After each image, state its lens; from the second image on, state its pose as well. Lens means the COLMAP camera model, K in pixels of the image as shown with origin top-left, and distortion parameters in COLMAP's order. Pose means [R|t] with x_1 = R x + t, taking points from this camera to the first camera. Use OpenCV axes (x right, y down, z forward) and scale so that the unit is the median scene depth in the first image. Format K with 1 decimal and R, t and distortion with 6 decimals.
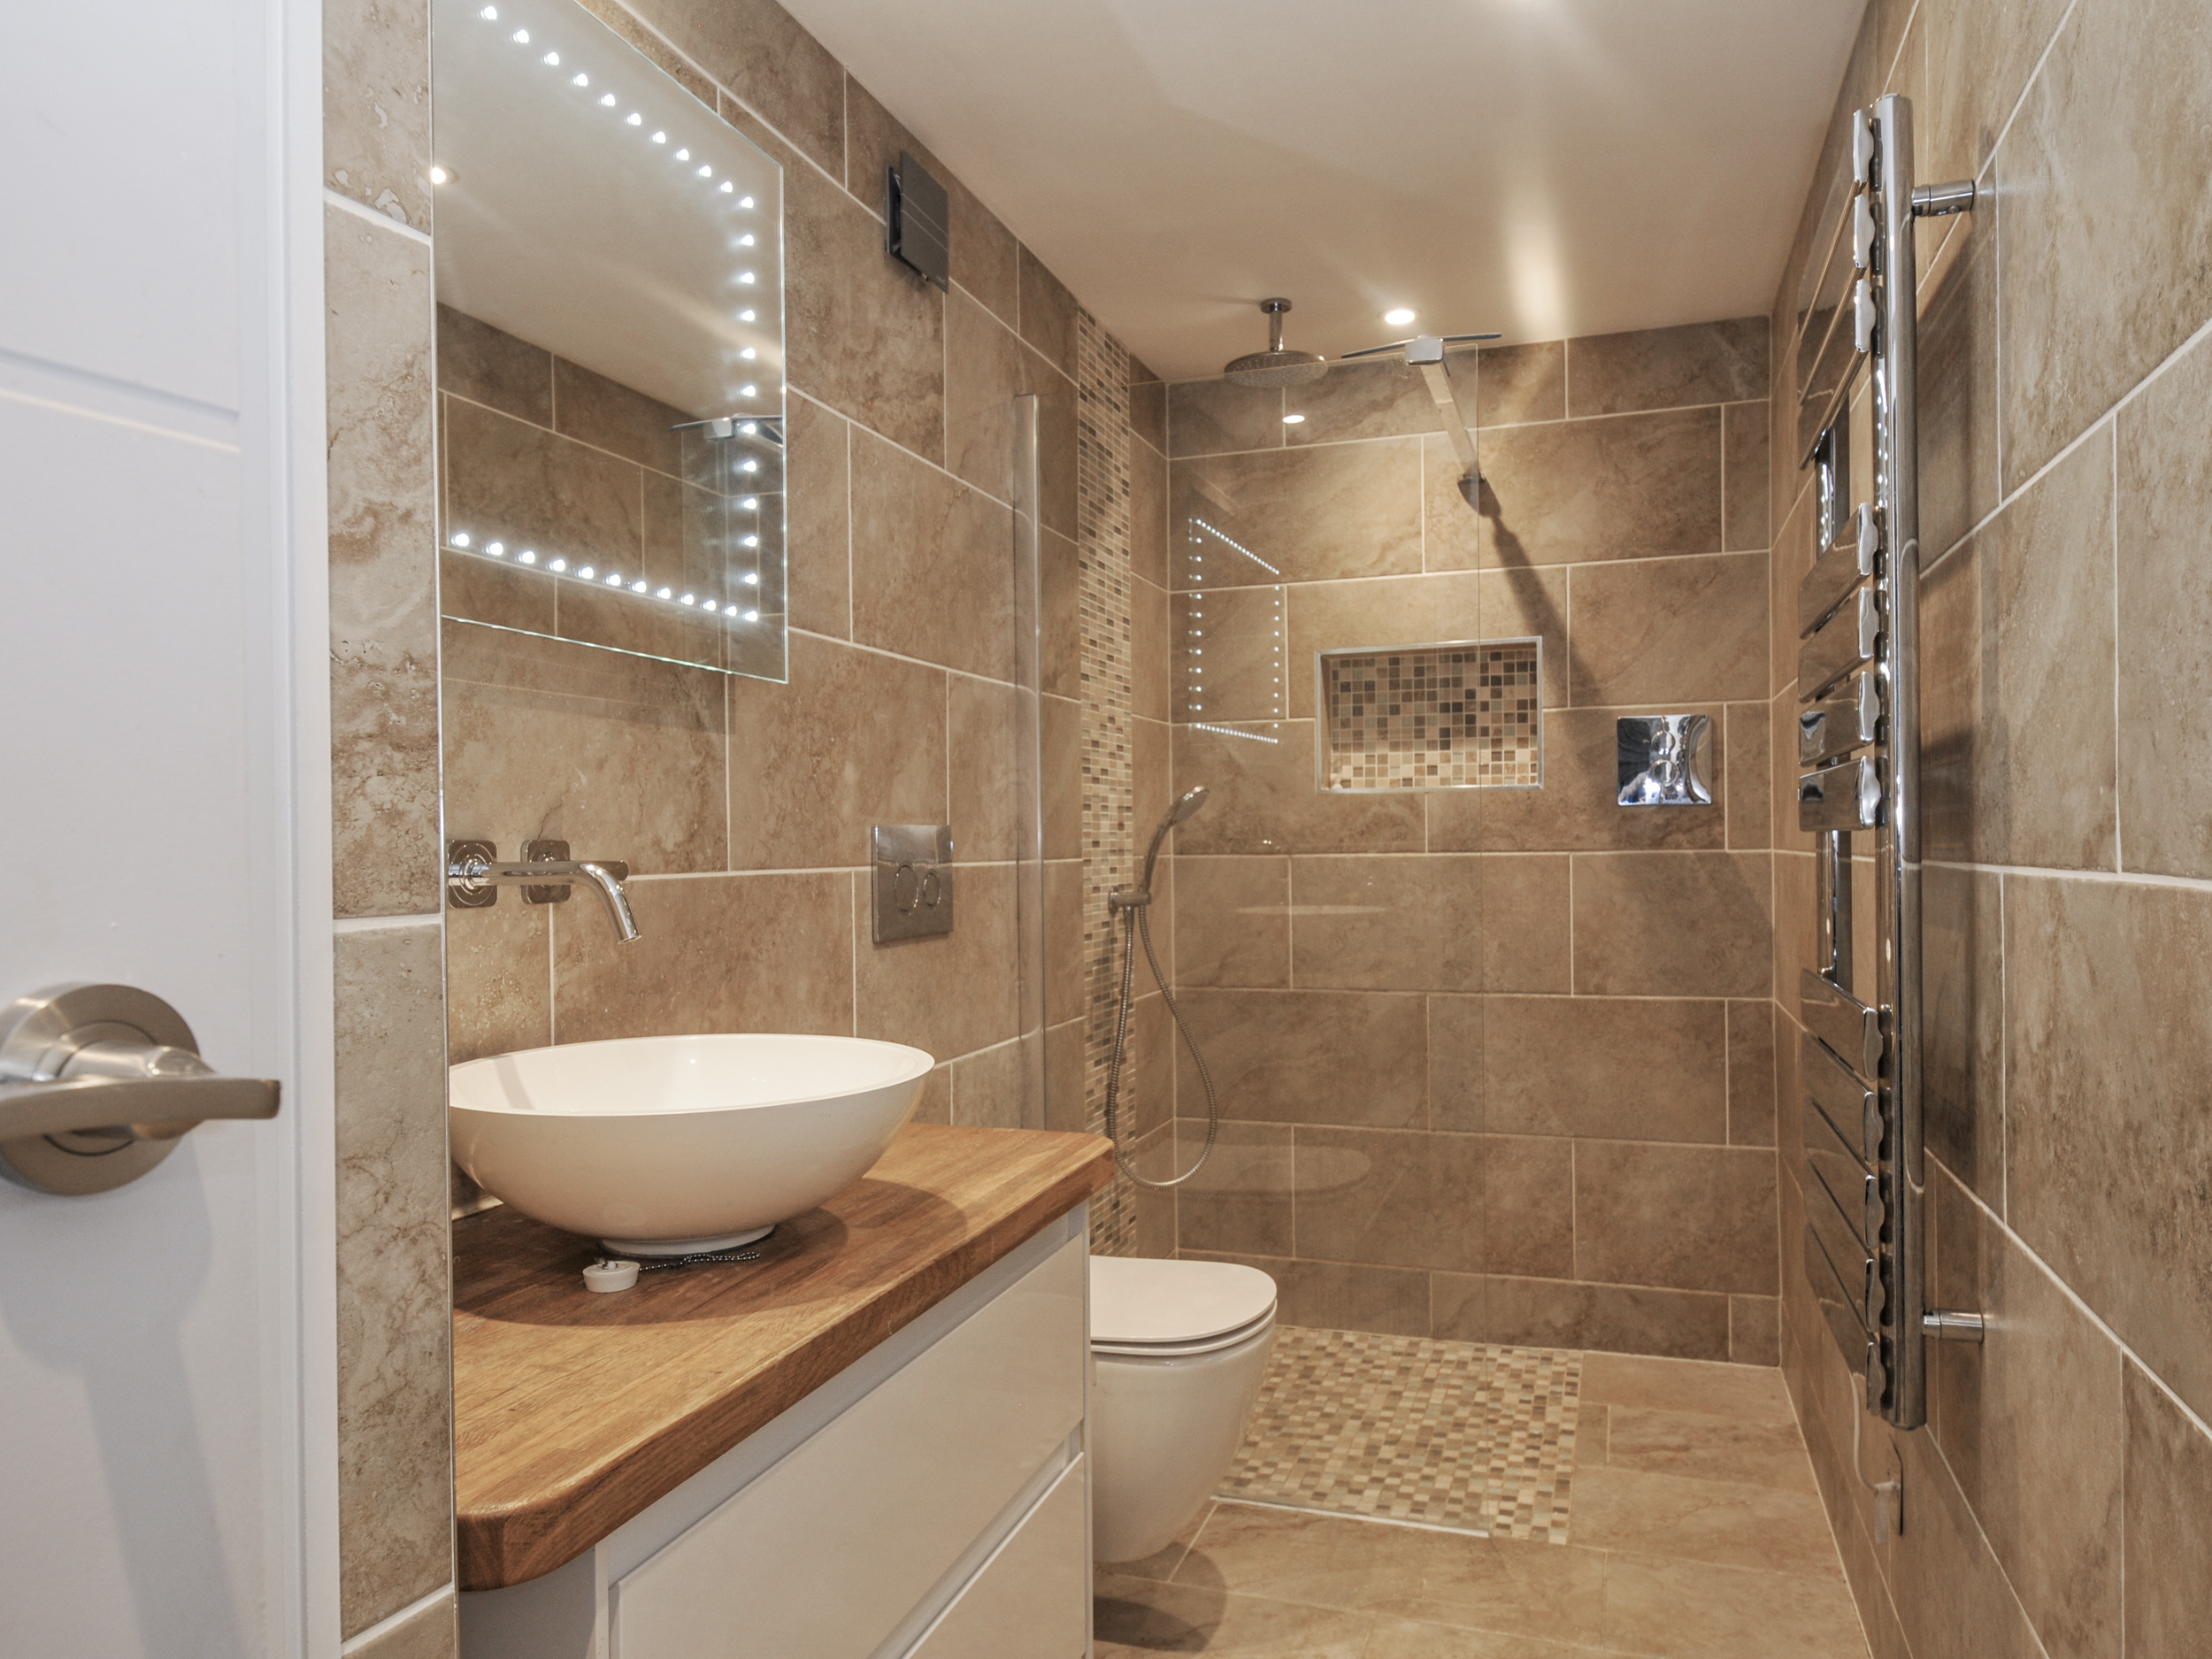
lens RADIAL K [[1460.8, 0, 1106.0], [0, 1460.8, 829.5], [0, 0, 1]] dist [-0.086958, 0.000032]
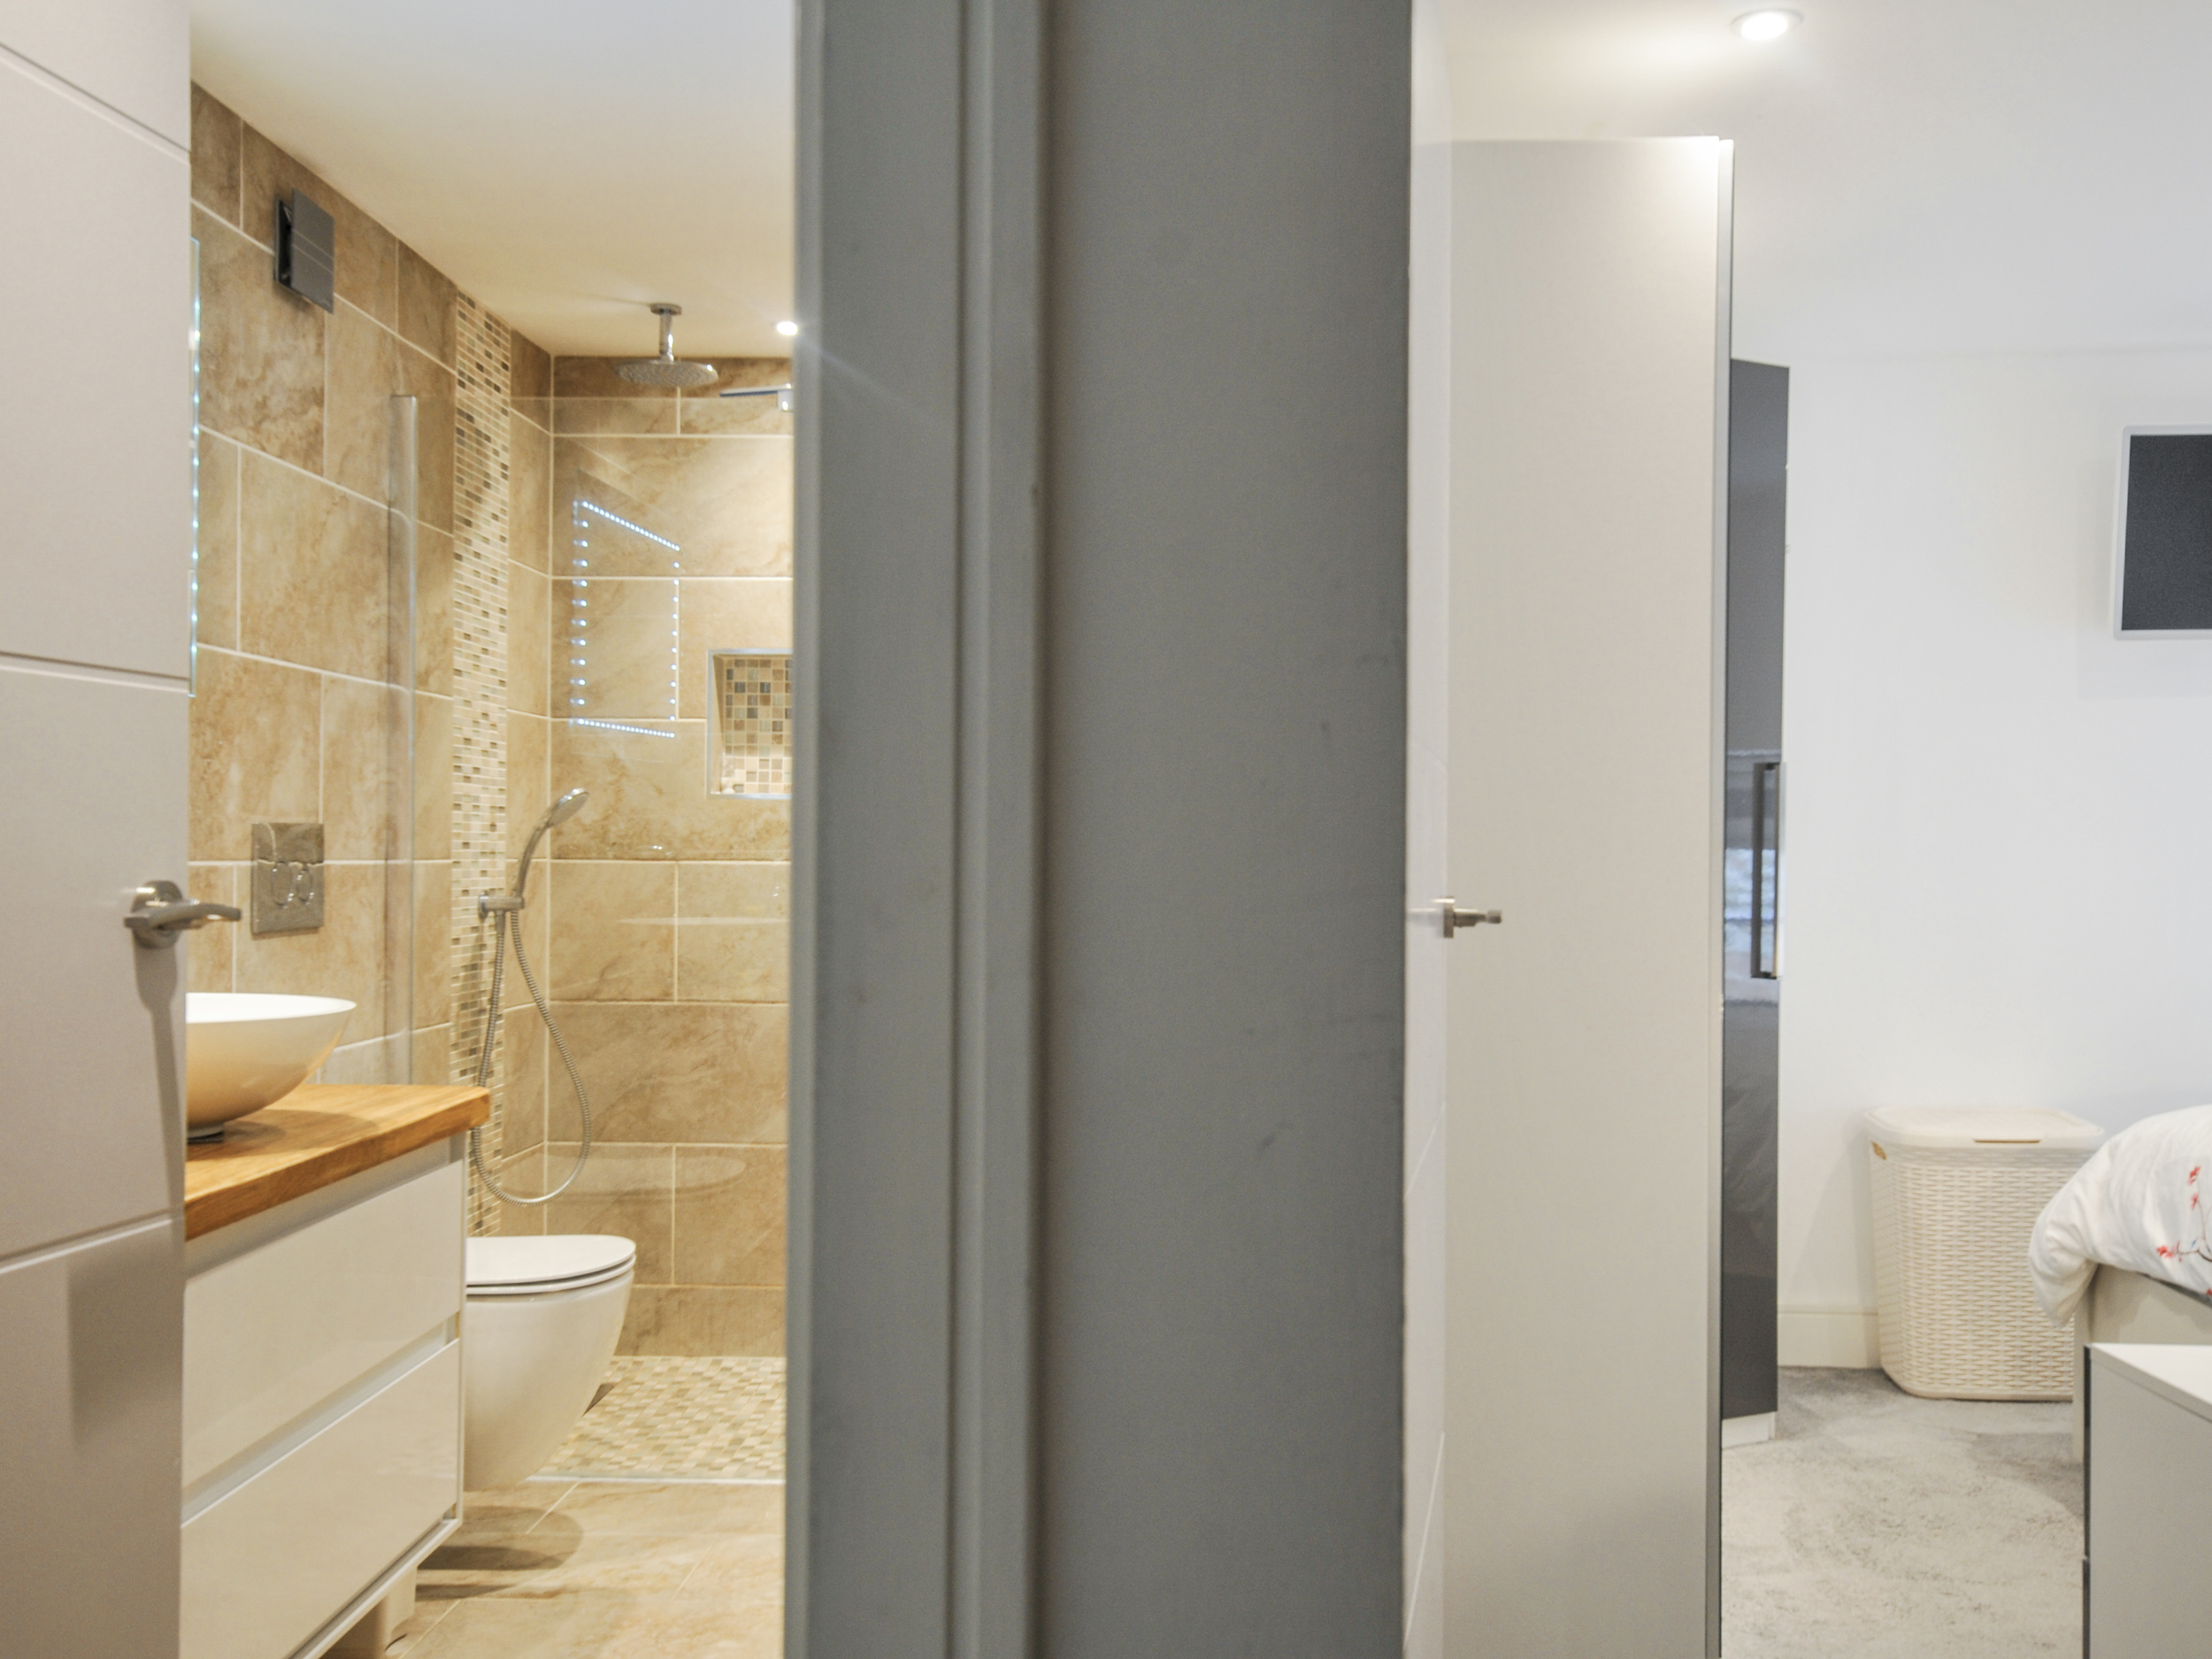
lens RADIAL K [[2188.6, 0, 1113.3], [0, 2188.6, 858.2], [0, 0, 1]] dist [0.051829, 0.007921]
pose [[0.957089, 0.019017, 0.289169, -0.017882], [-0.022244, 0.999722, 0.007875, -0.002545], [-0.288939, -0.013970, 0.957246, -0.521656]]
